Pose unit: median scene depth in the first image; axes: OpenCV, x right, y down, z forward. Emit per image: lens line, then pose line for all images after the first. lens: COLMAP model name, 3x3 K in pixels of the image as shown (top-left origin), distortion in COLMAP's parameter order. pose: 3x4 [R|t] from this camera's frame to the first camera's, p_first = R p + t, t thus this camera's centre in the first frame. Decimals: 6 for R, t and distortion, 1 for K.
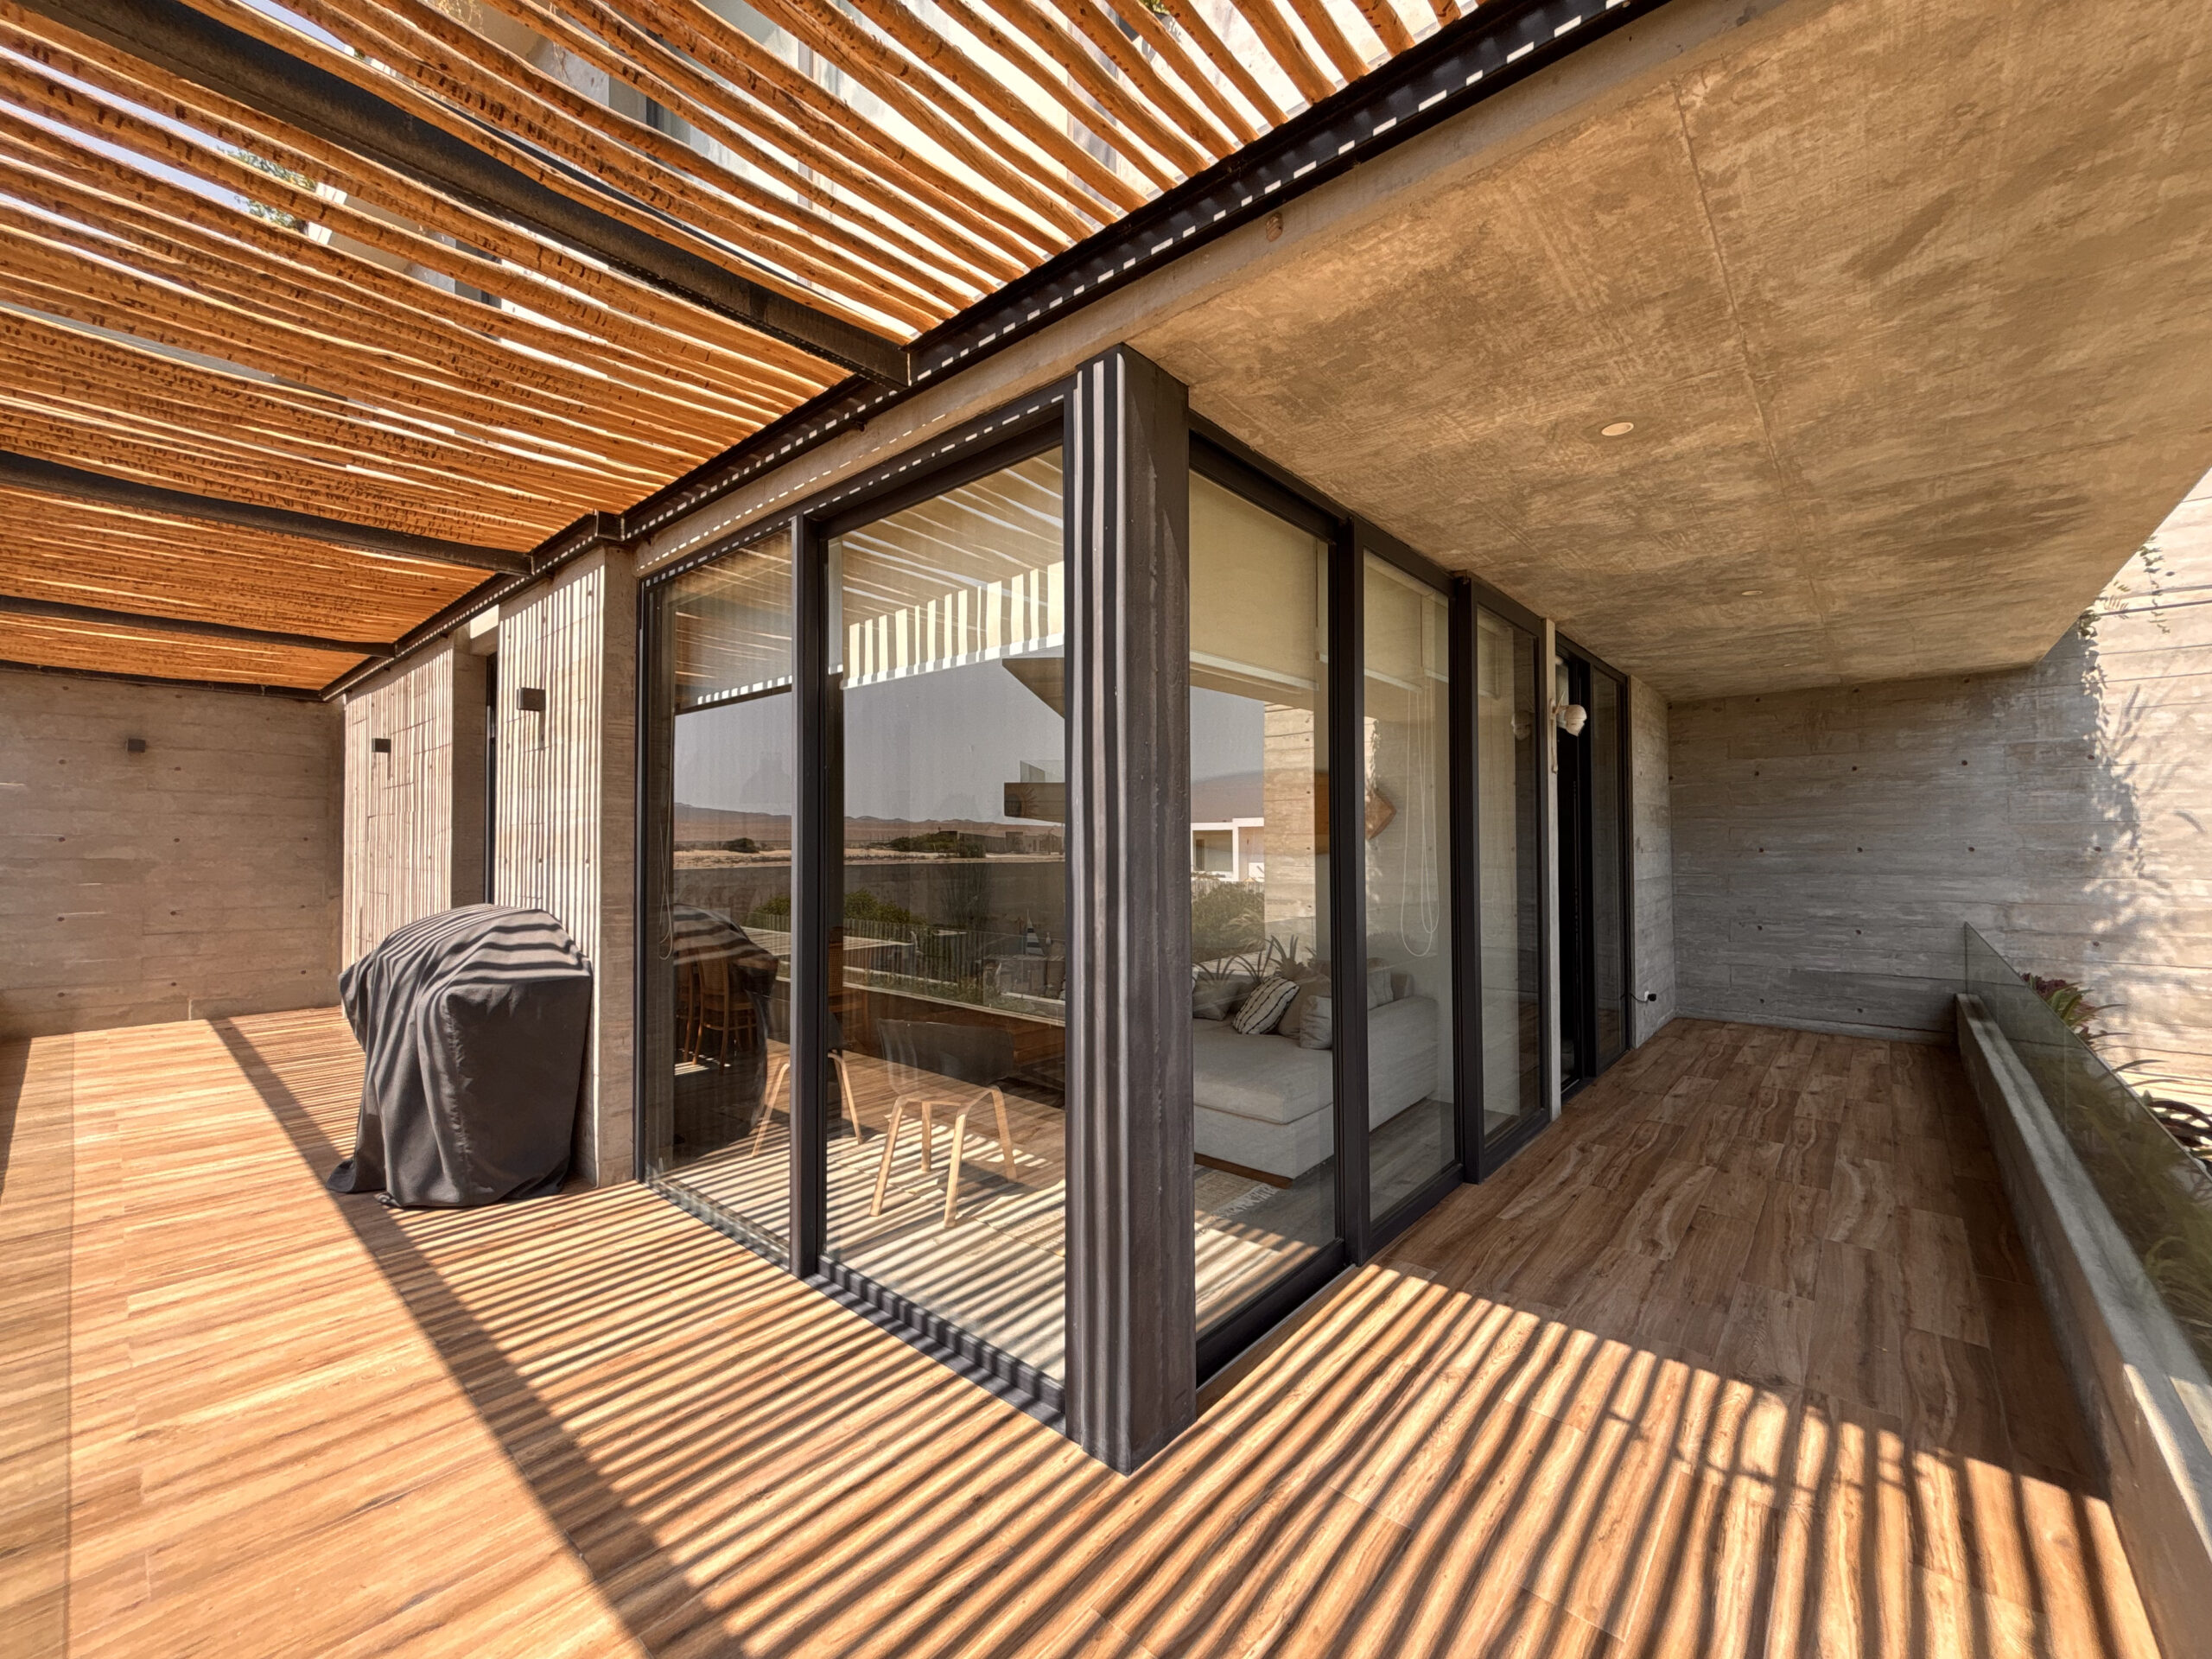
lens RADIAL K [[888.4, 0, 1101.0], [0, 888.4, 823.6], [0, 0, 1]] dist [0.003672, 0.000370]
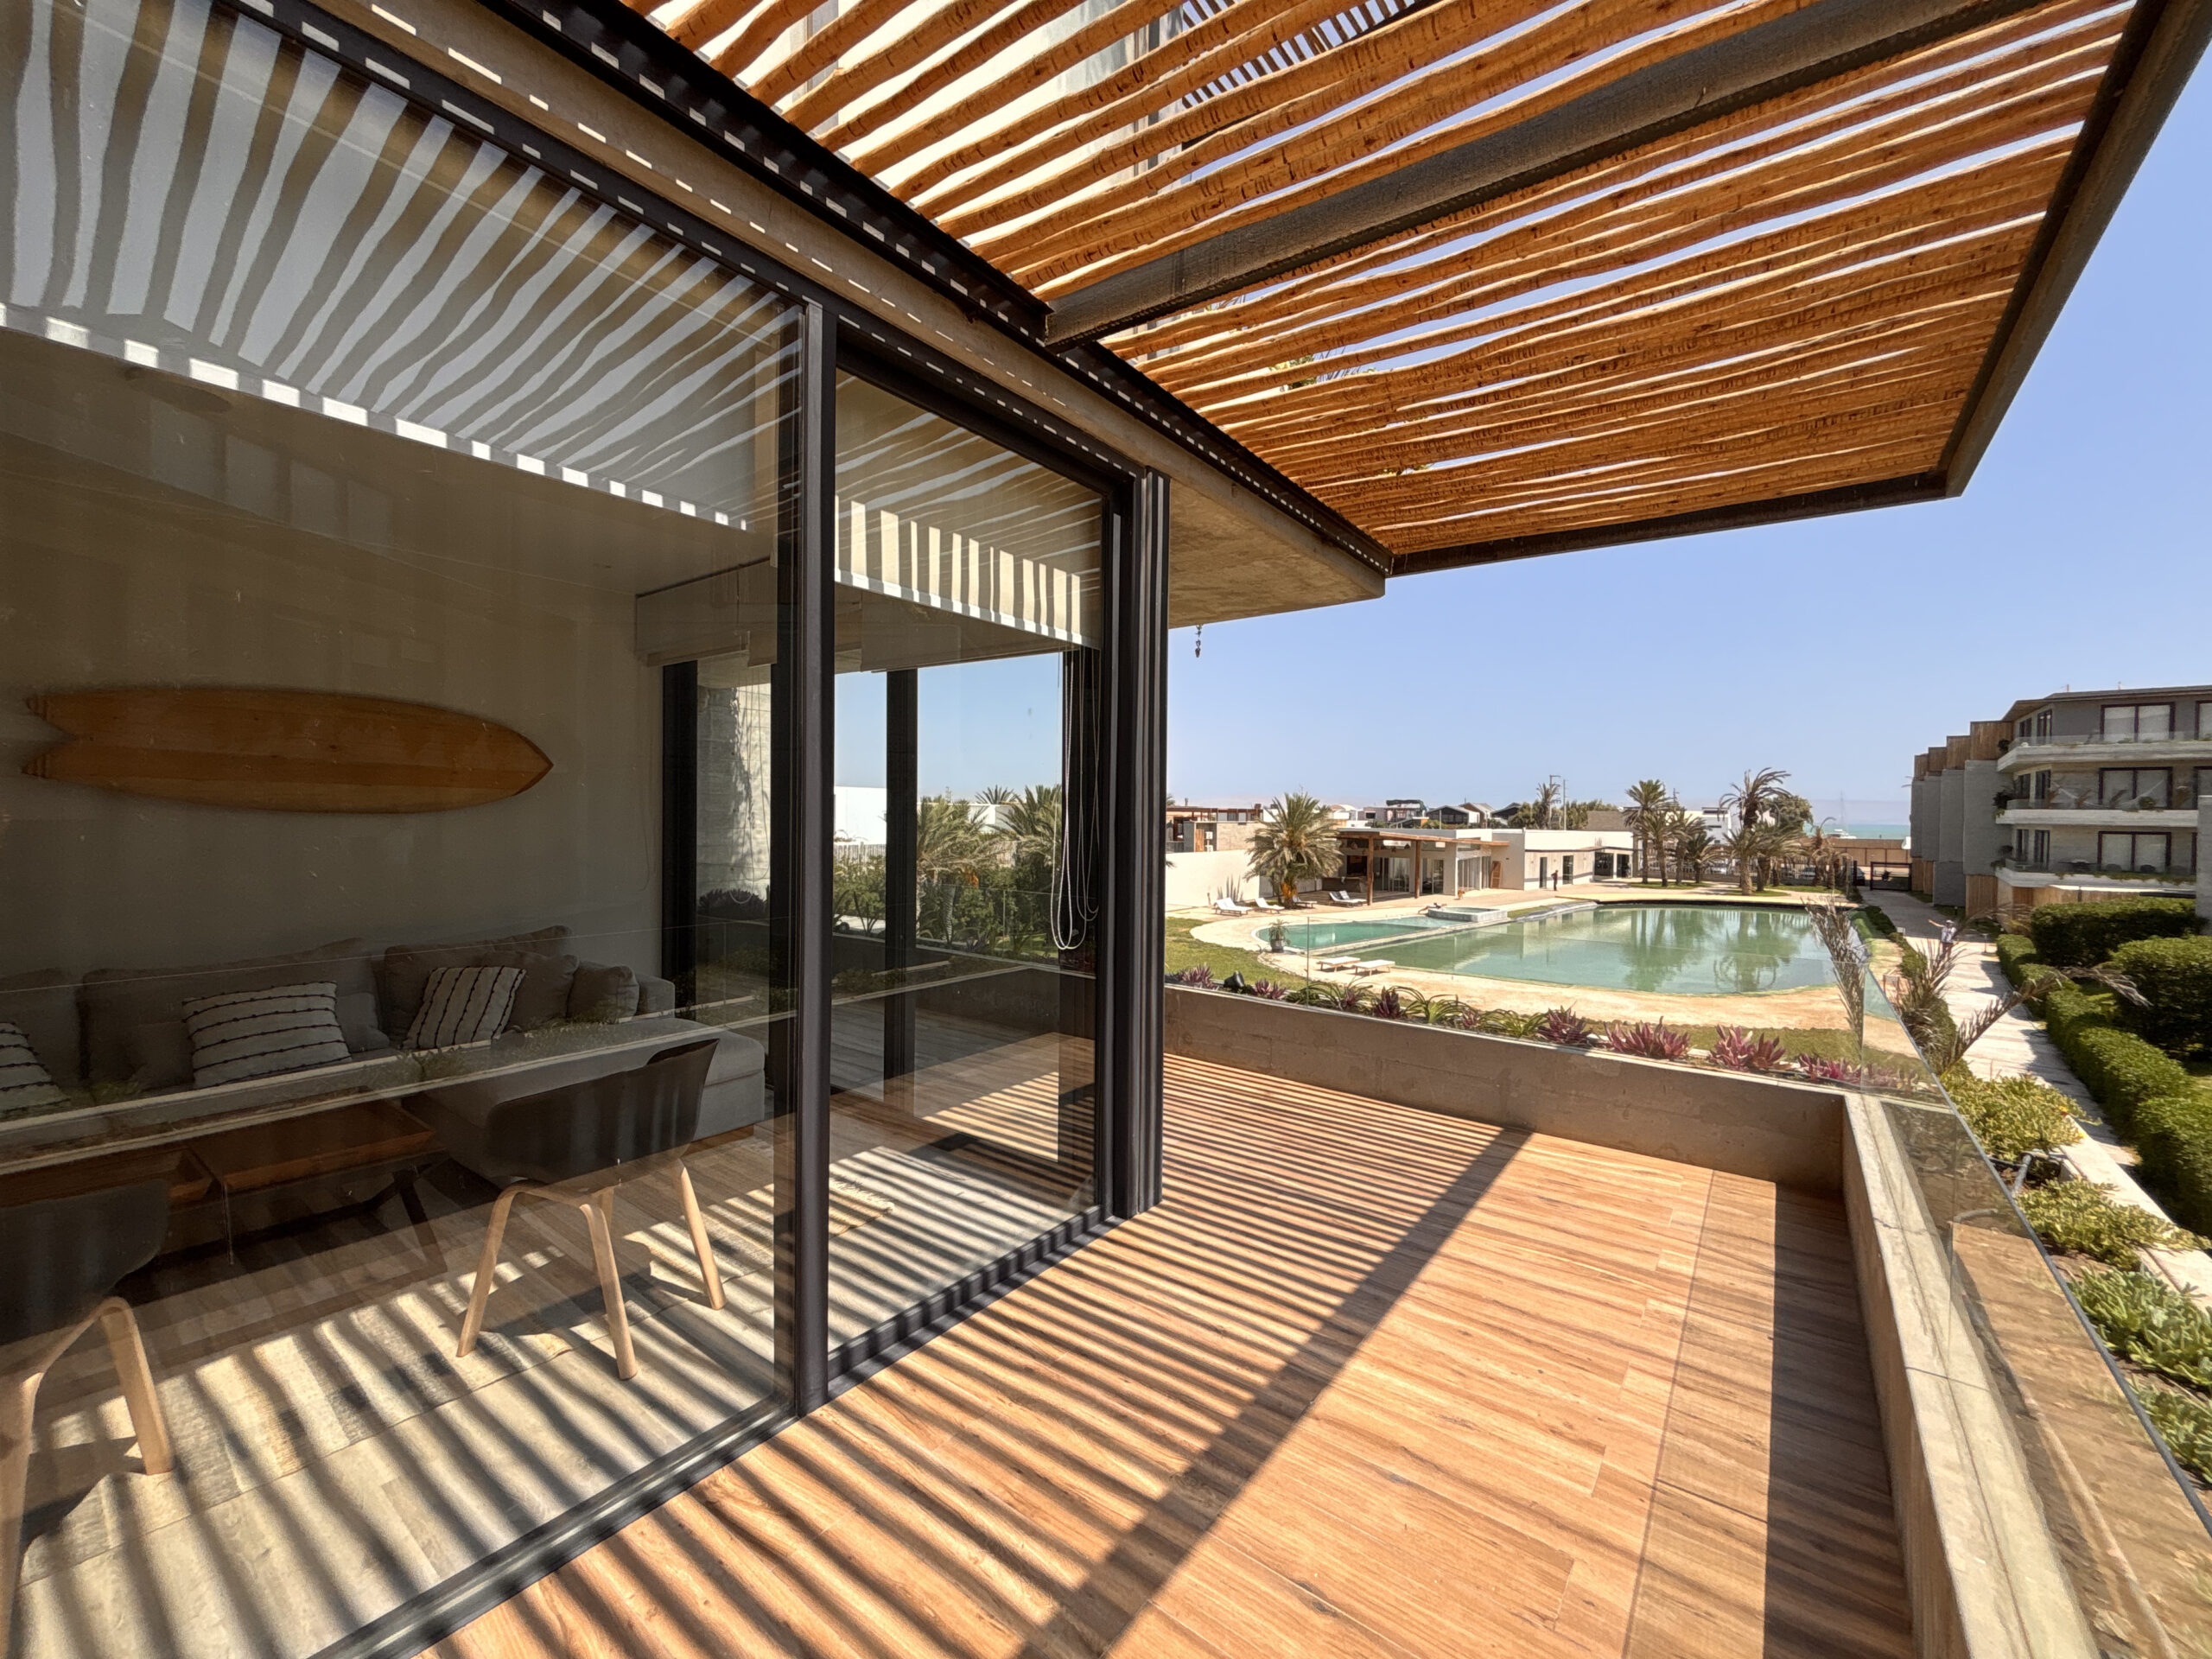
lens RADIAL K [[891.2, 0, 1099.4], [0, 891.2, 826.2], [0, 0, 1]] dist [0.000830, -0.000301]
pose [[-0.058372, -0.013092, 0.998209, -1.320405], [-0.036552, 0.999272, 0.010969, 0.039953], [-0.997626, -0.035846, -0.058808, 1.045321]]
